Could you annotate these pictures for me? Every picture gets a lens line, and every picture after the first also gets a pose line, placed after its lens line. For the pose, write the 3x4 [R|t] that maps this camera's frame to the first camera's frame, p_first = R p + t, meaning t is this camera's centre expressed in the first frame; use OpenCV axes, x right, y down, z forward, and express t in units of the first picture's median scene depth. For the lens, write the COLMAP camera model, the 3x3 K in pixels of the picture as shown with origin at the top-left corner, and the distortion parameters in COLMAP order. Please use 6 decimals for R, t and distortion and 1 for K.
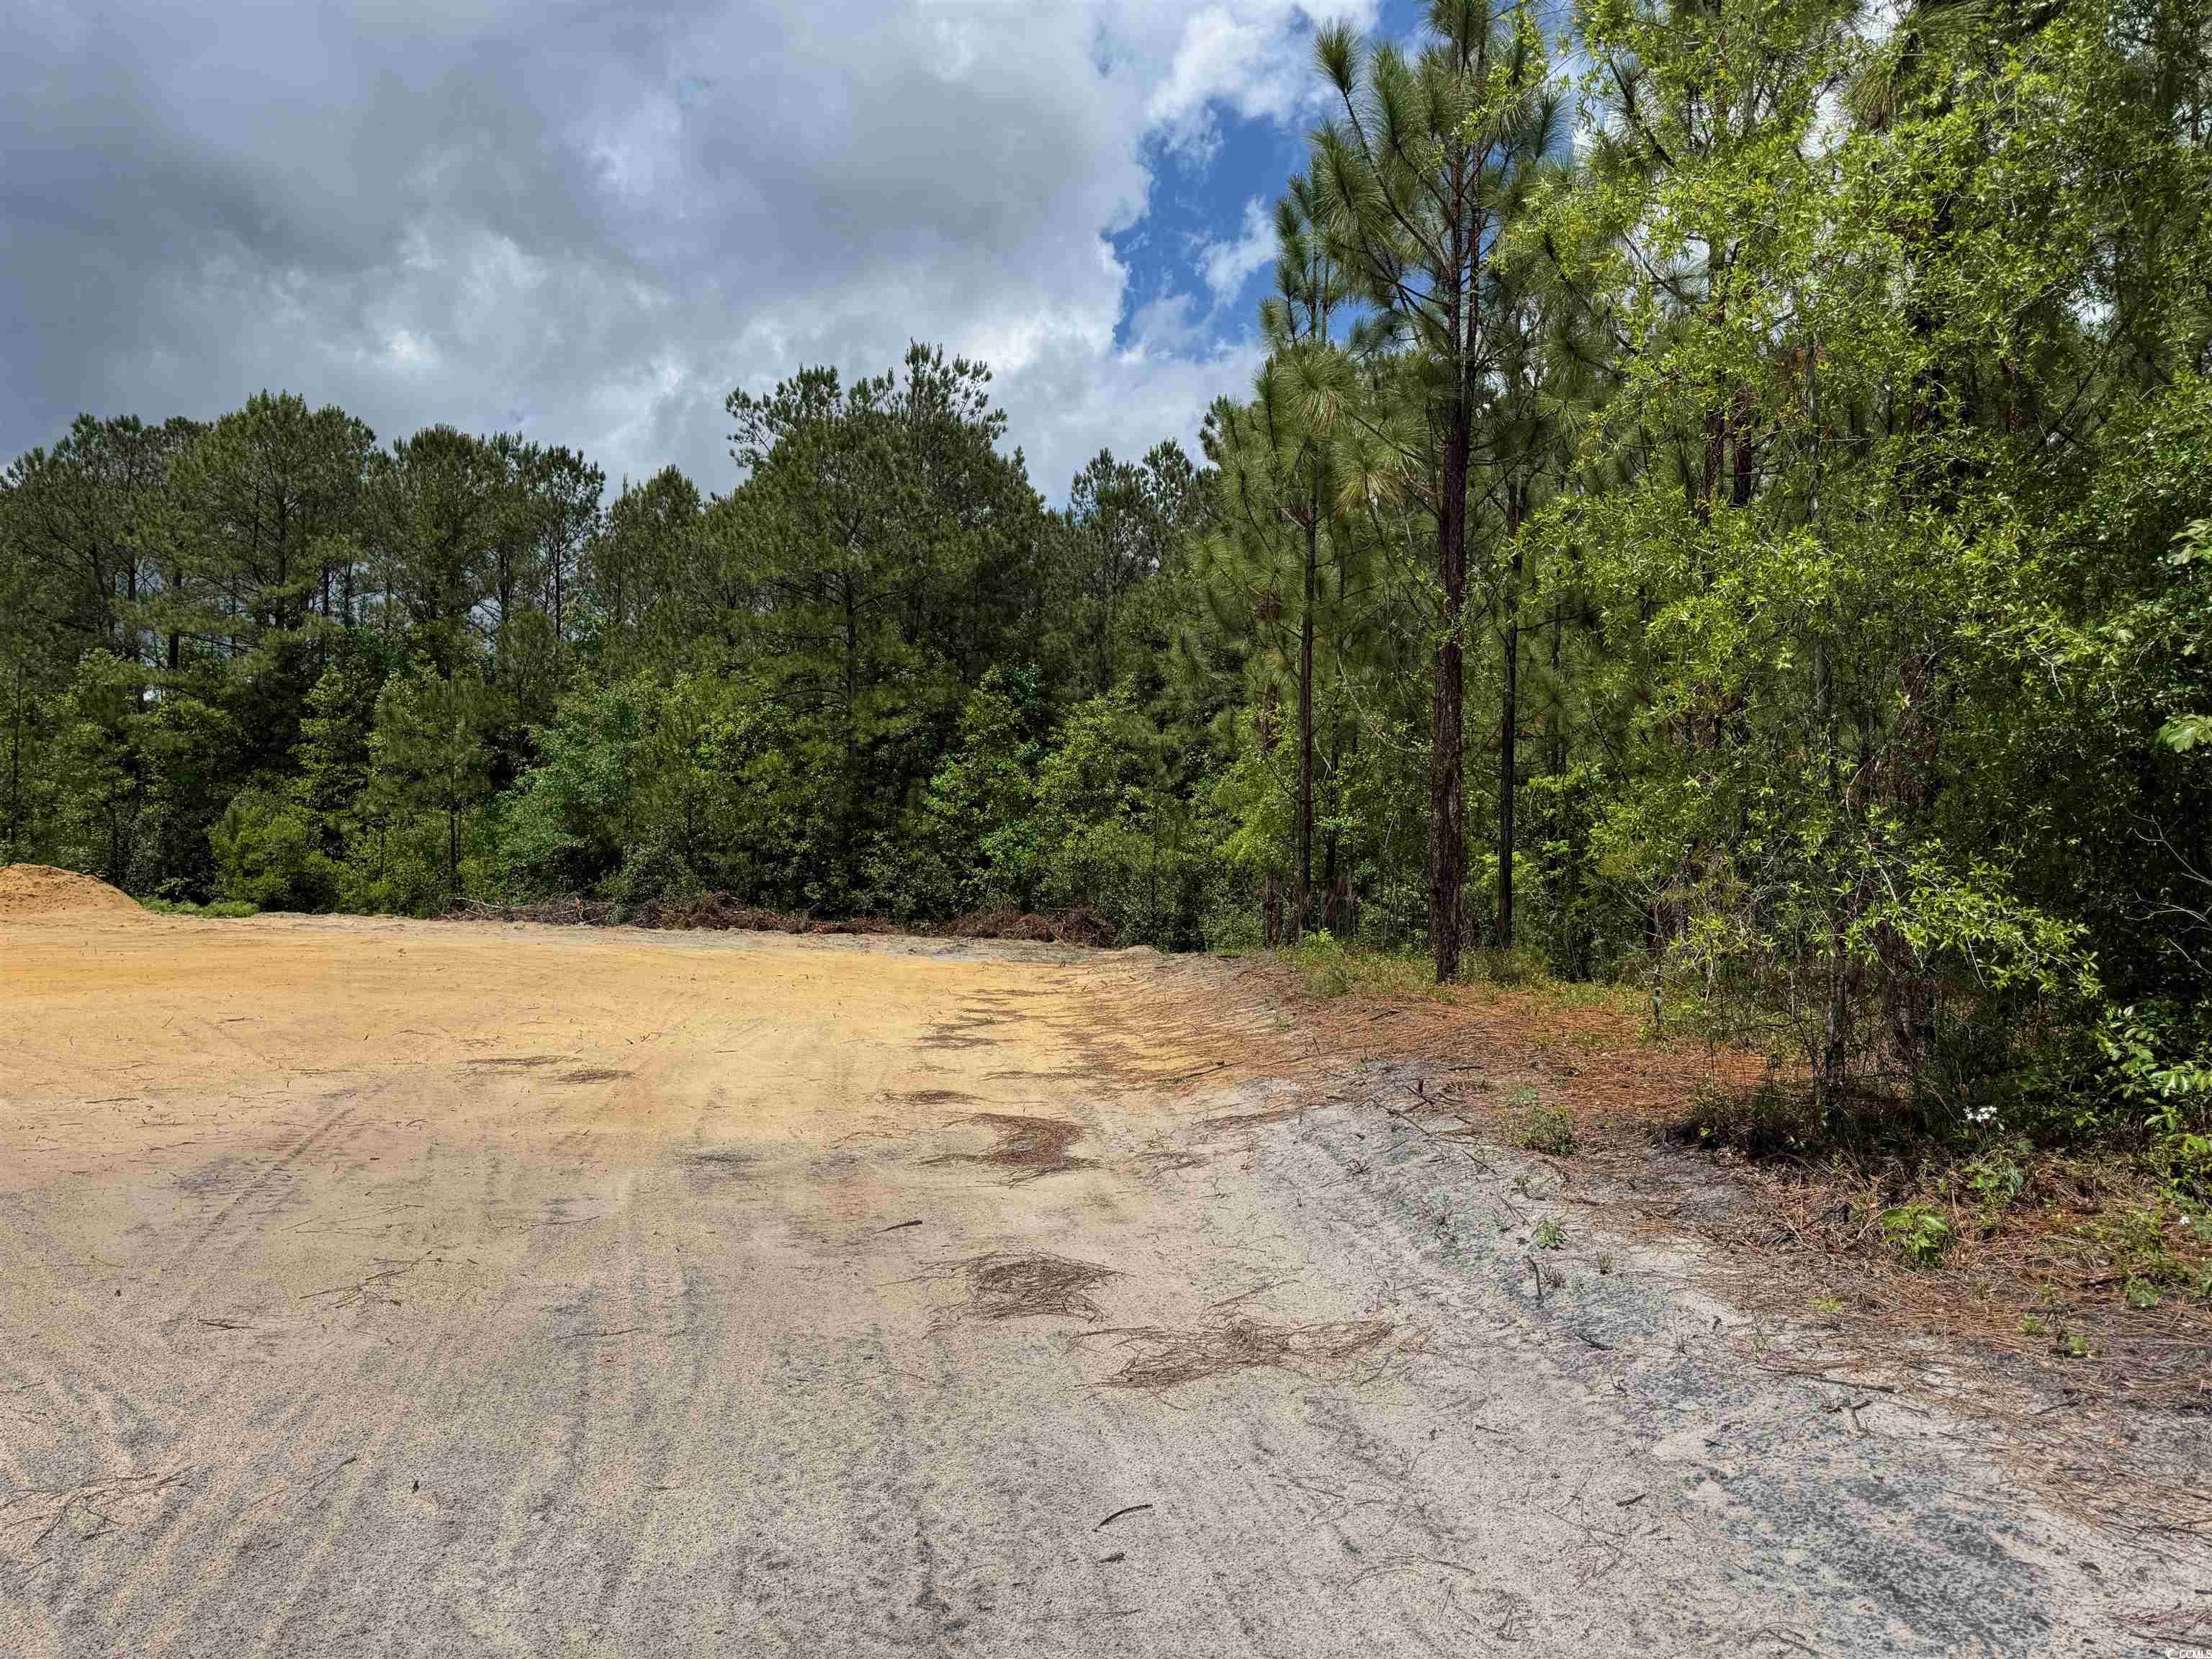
lens RADIAL K [[1499.6, 0, 1116.2], [0, 1499.6, 832.9], [0, 0, 1]] dist [0.011321, -0.021278]
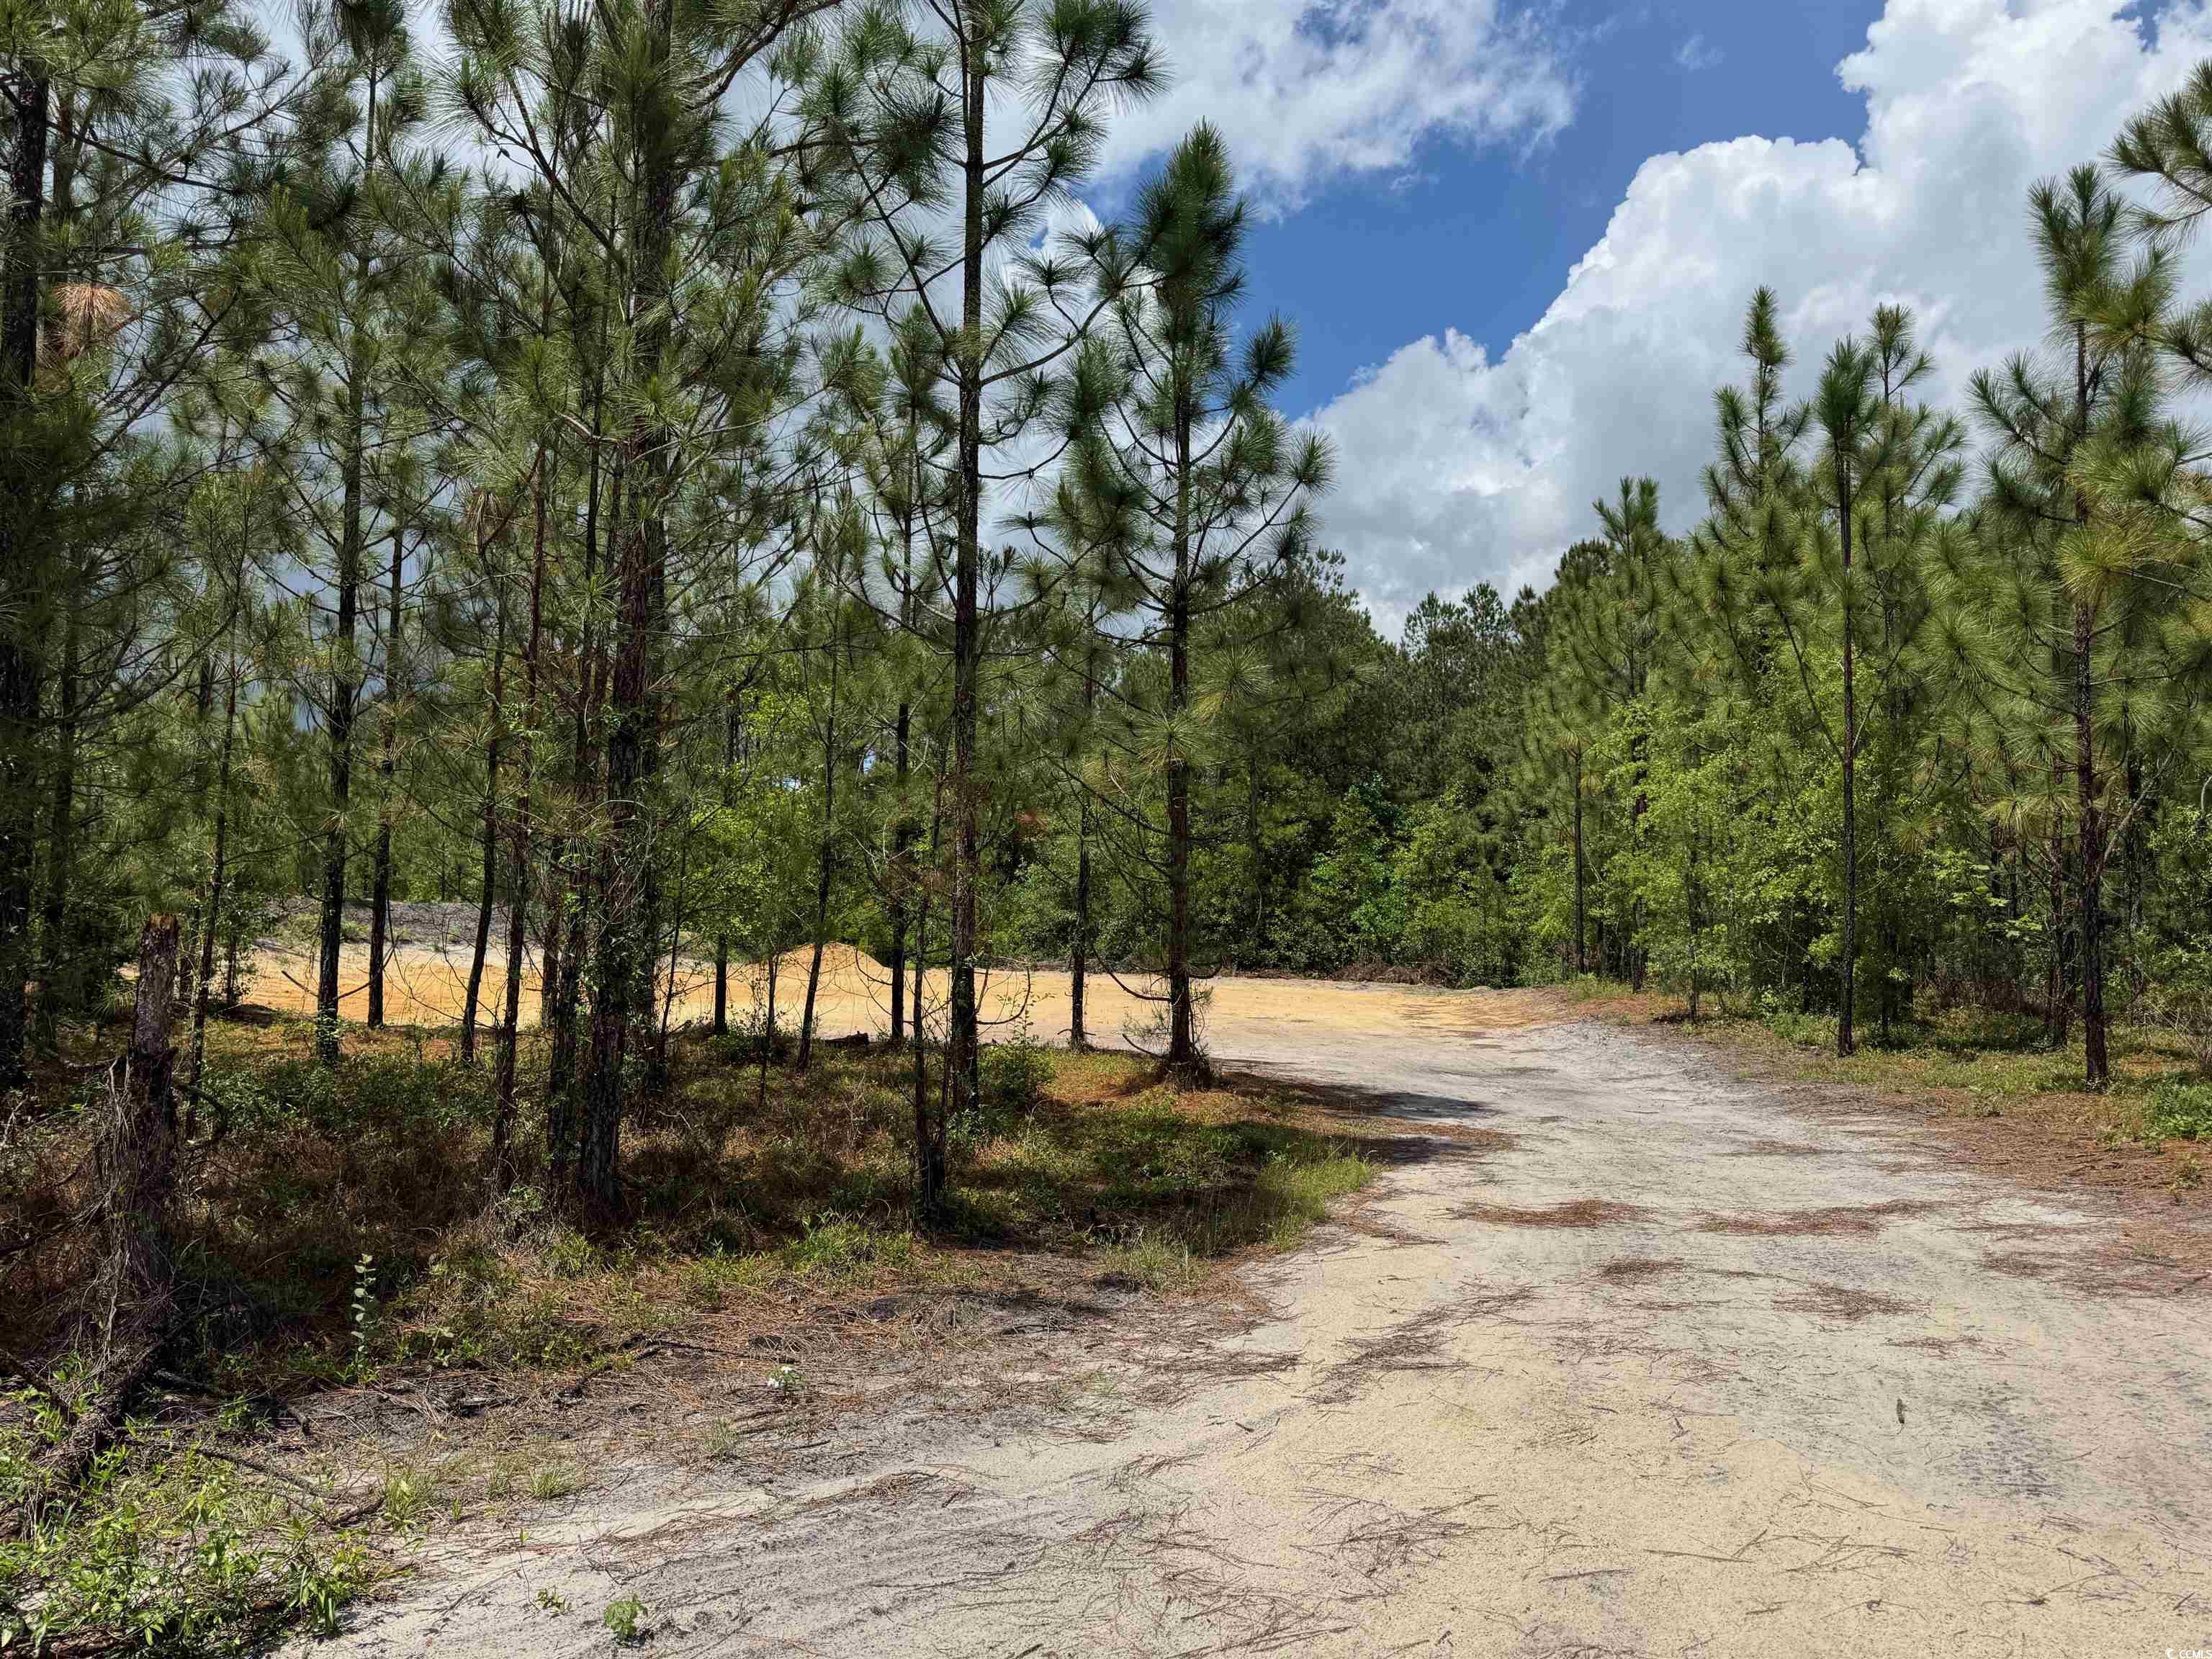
lens RADIAL K [[1499.6, 0, 1087.6], [0, 1499.6, 840.1], [0, 0, 1]] dist [0.011321, -0.021278]
pose [[0.974930, -0.019214, -0.221682, -0.018841], [0.011679, 0.999310, -0.035250, -0.015558], [0.222206, 0.031777, 0.974482, -0.376984]]
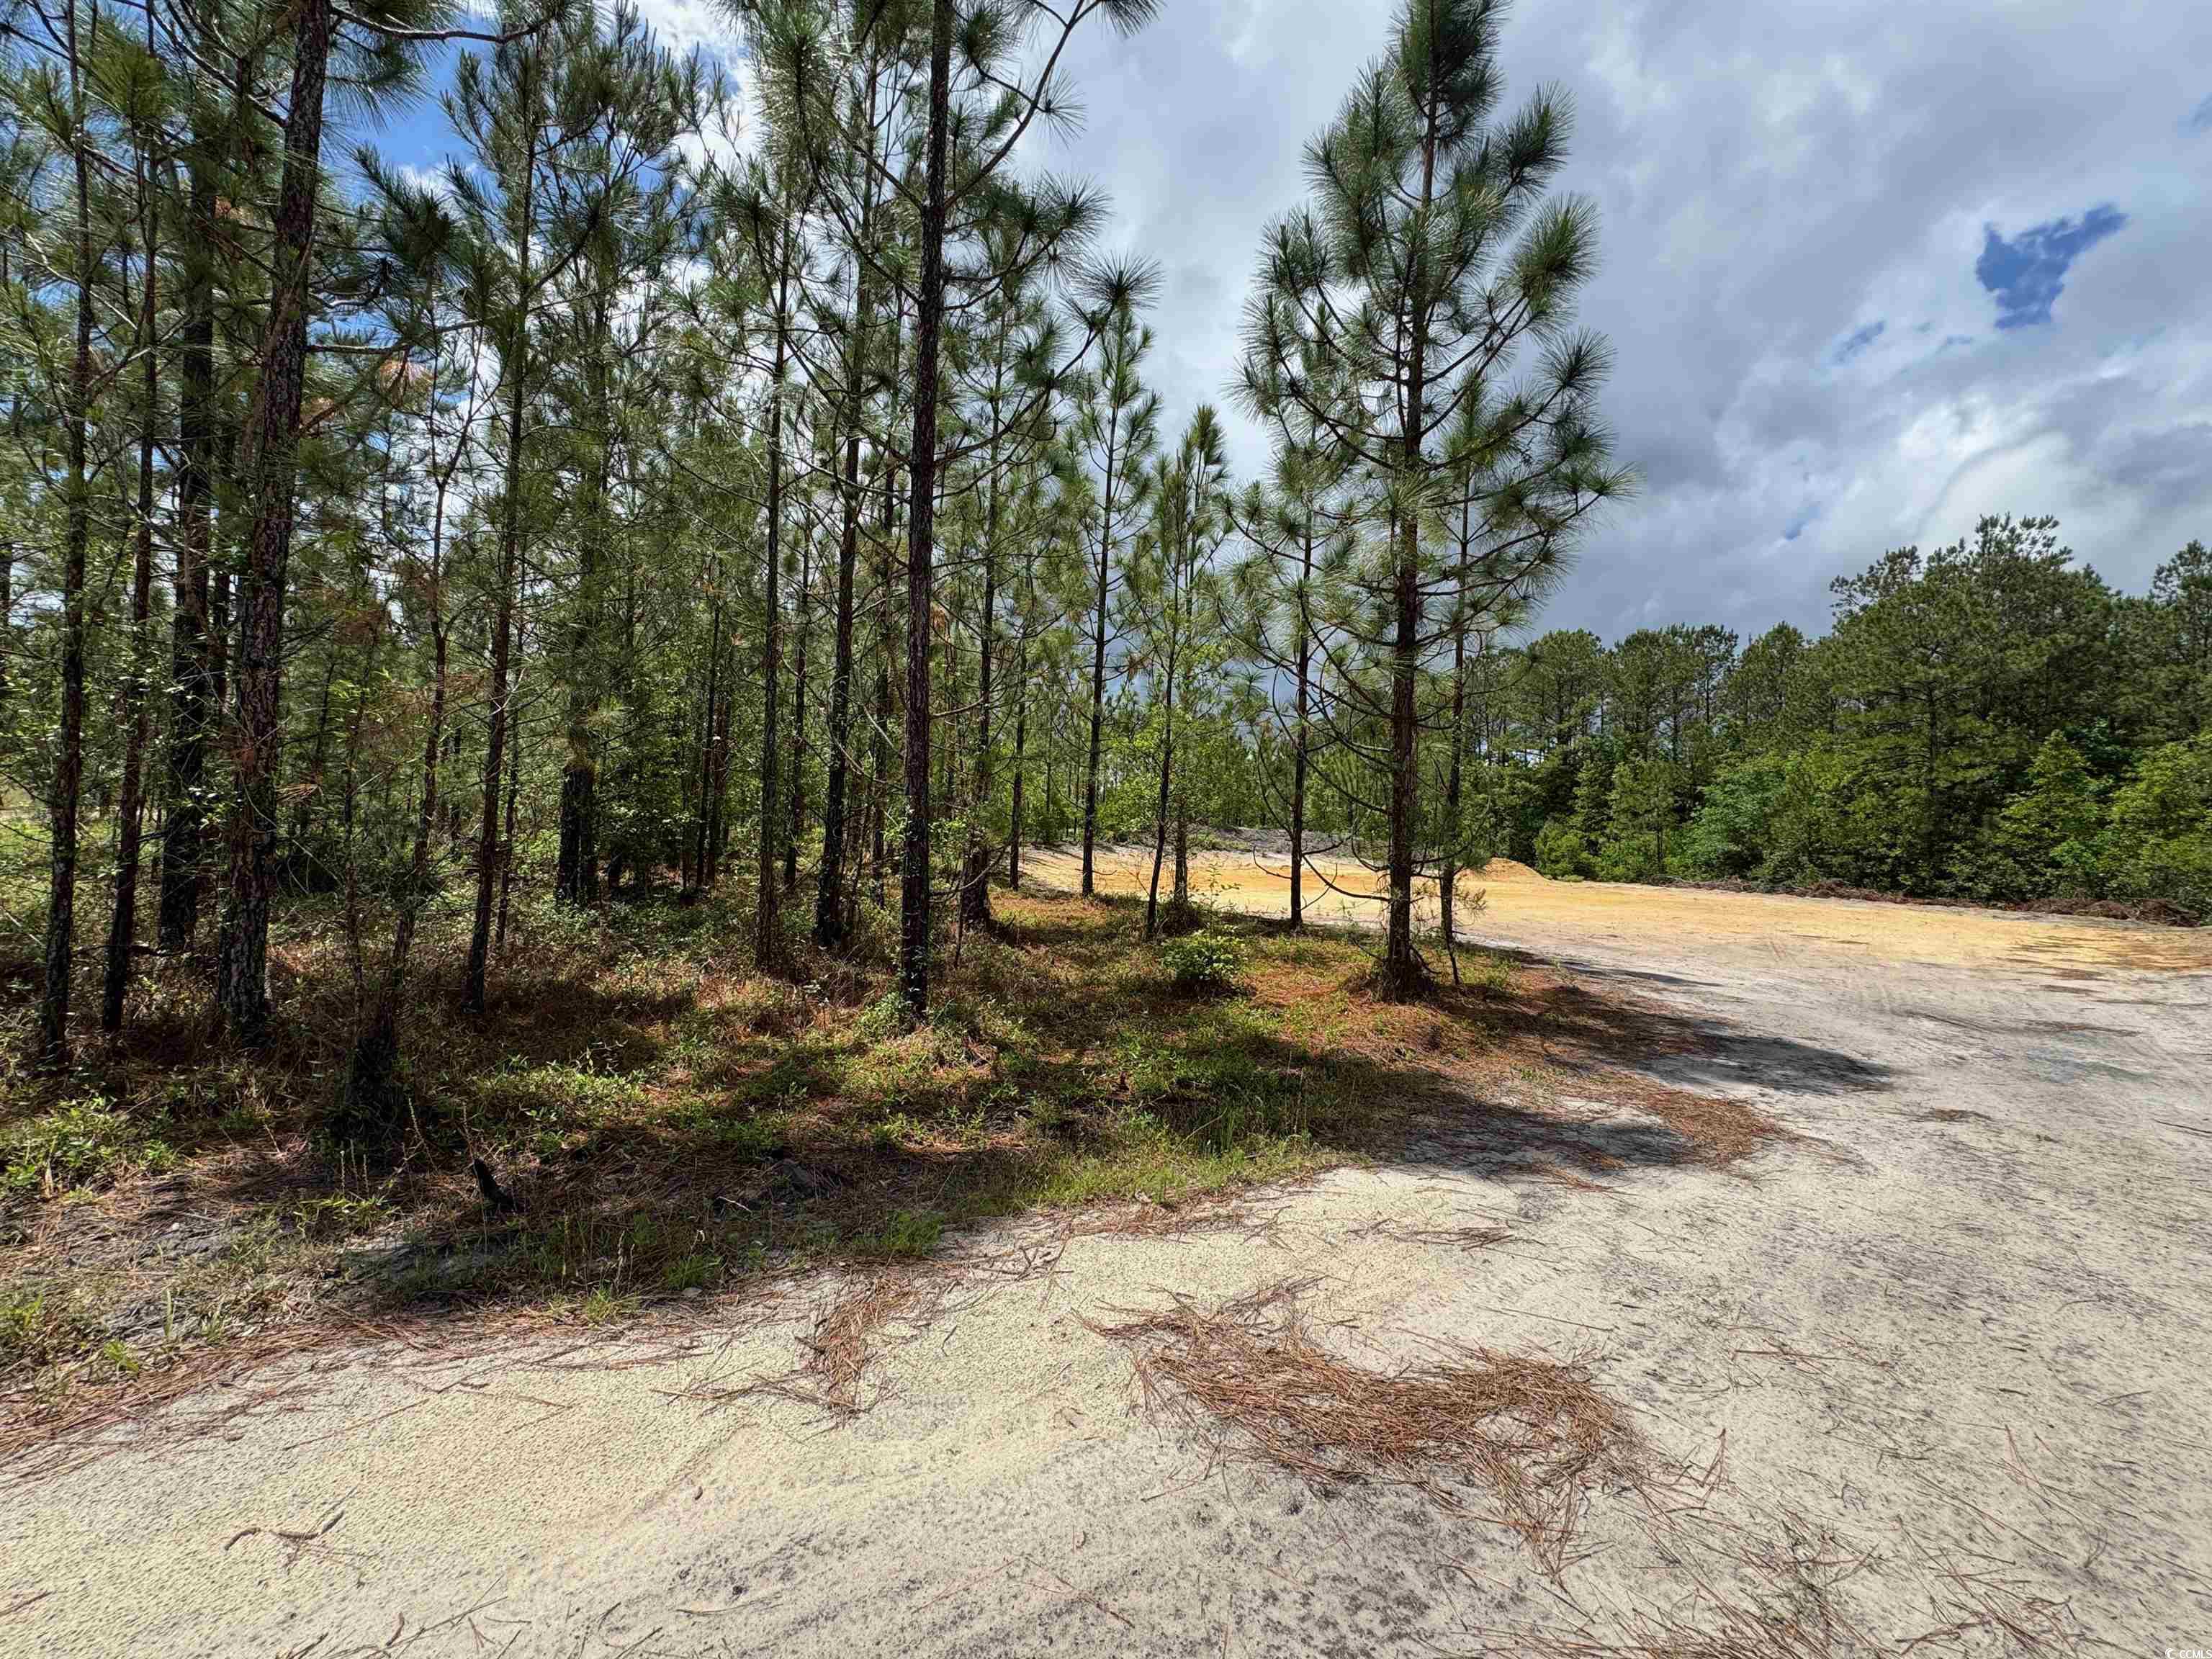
lens RADIAL K [[882.2, 0, 1116.4], [0, 882.2, 823.4], [0, 0, 1]] dist [-0.002333, -0.000301]
pose [[0.609899, -0.014257, -0.792351, 0.031815], [-0.001347, 0.999818, -0.019027, -0.002961], [0.792478, 0.012672, 0.609769, -0.241391]]
